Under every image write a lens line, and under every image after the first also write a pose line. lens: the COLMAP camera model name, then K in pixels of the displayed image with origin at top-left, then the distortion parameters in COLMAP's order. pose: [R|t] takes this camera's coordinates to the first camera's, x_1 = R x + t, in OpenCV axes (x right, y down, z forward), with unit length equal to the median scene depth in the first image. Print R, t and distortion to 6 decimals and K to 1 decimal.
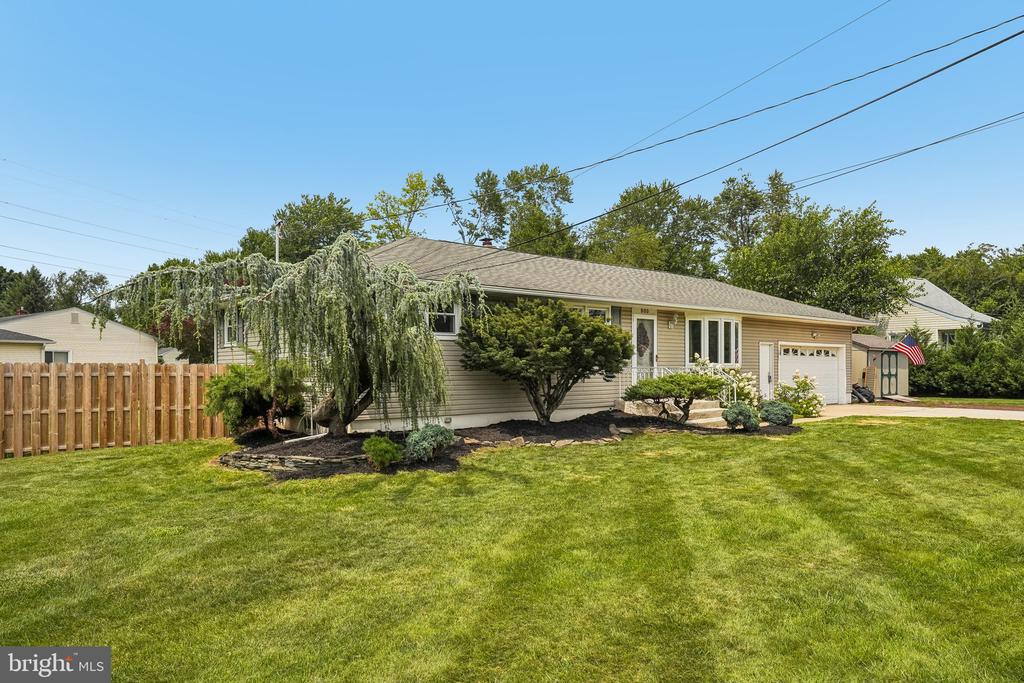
lens RADIAL K [[692.3, 0, 511.5], [0, 692.3, 368.9], [0, 0, 1]] dist [0.007601, 0.000897]
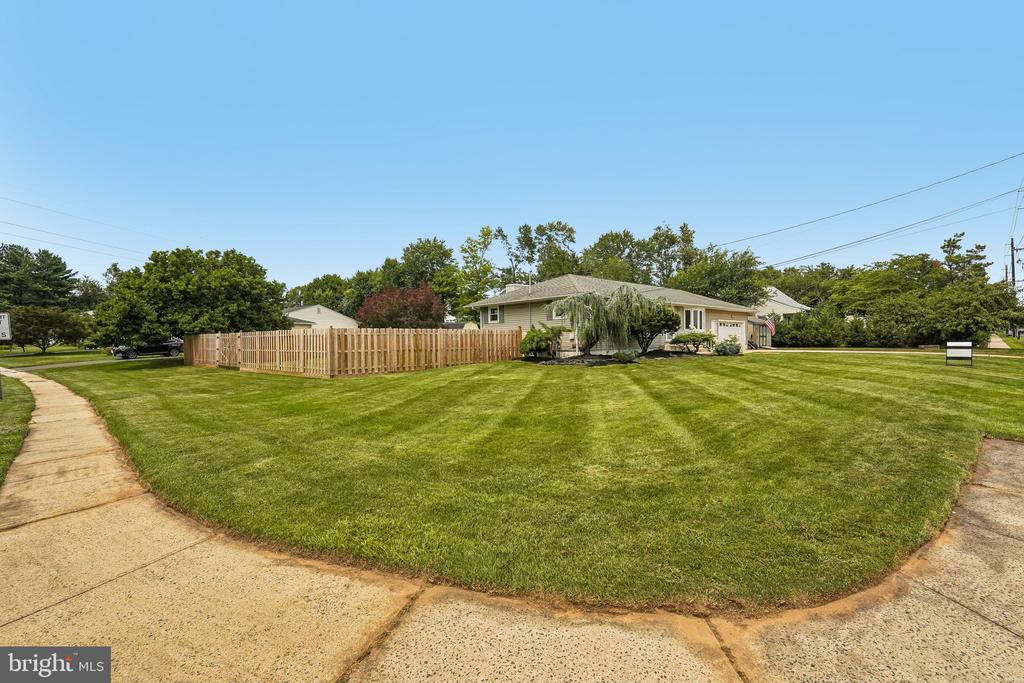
lens RADIAL K [[451.7, 0, 512.0], [0, 451.7, 341.5], [0, 0, 1]] dist [-0.000299, 0.000017]
pose [[0.999286, -0.008864, 0.036723, -0.117552], [0.008815, 0.999960, 0.001497, 0.007938], [-0.036734, -0.001172, 0.999324, -0.144238]]
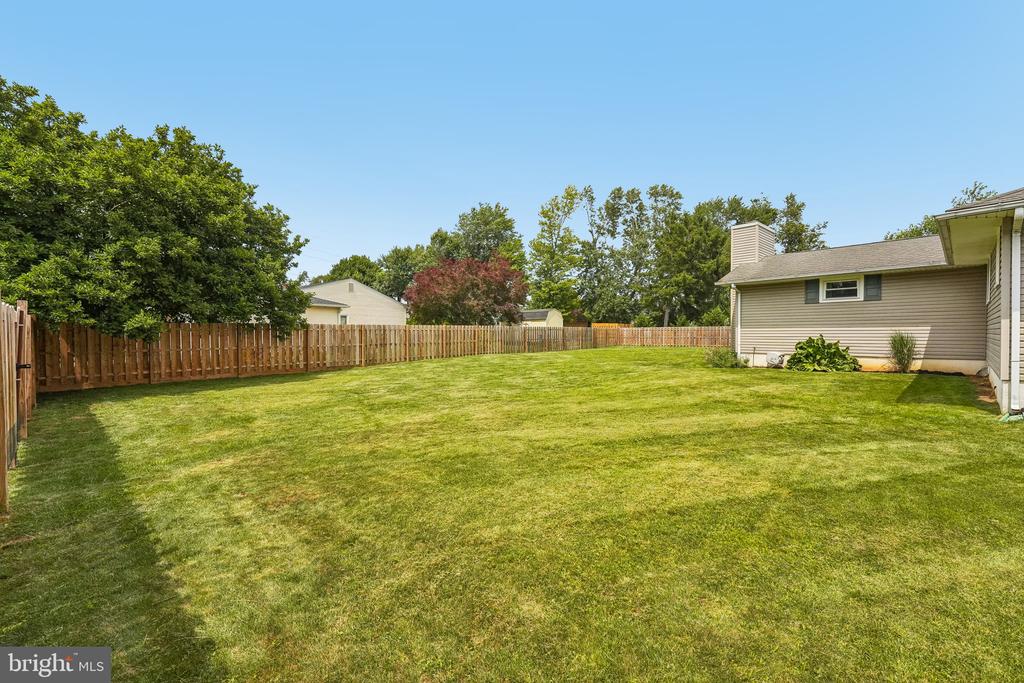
lens RADIAL K [[412.4, 0, 512.0], [0, 412.4, 341.5], [0, 0, 1]] dist [-0.001647, -0.000126]
pose [[0.999588, -0.001075, 0.028695, -0.265738], [0.000595, 0.999859, 0.016756, 0.005264], [-0.028709, -0.016732, 0.999448, 0.204534]]
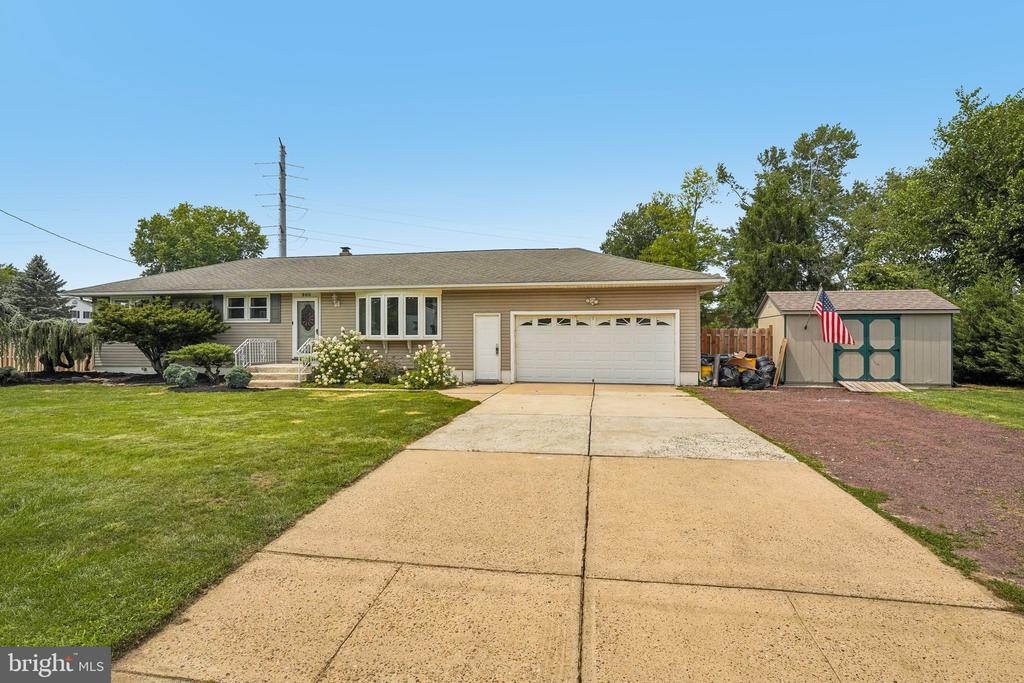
lens RADIAL K [[556.8, 0, 512.0], [0, 556.8, 341.5], [0, 0, 1]] dist [-0.000721, -0.000173]
pose [[0.626653, -0.006509, -0.779271, 0.370158], [0.001826, 0.999975, -0.006884, 0.002352], [0.779296, 0.002891, 0.626649, 0.202208]]
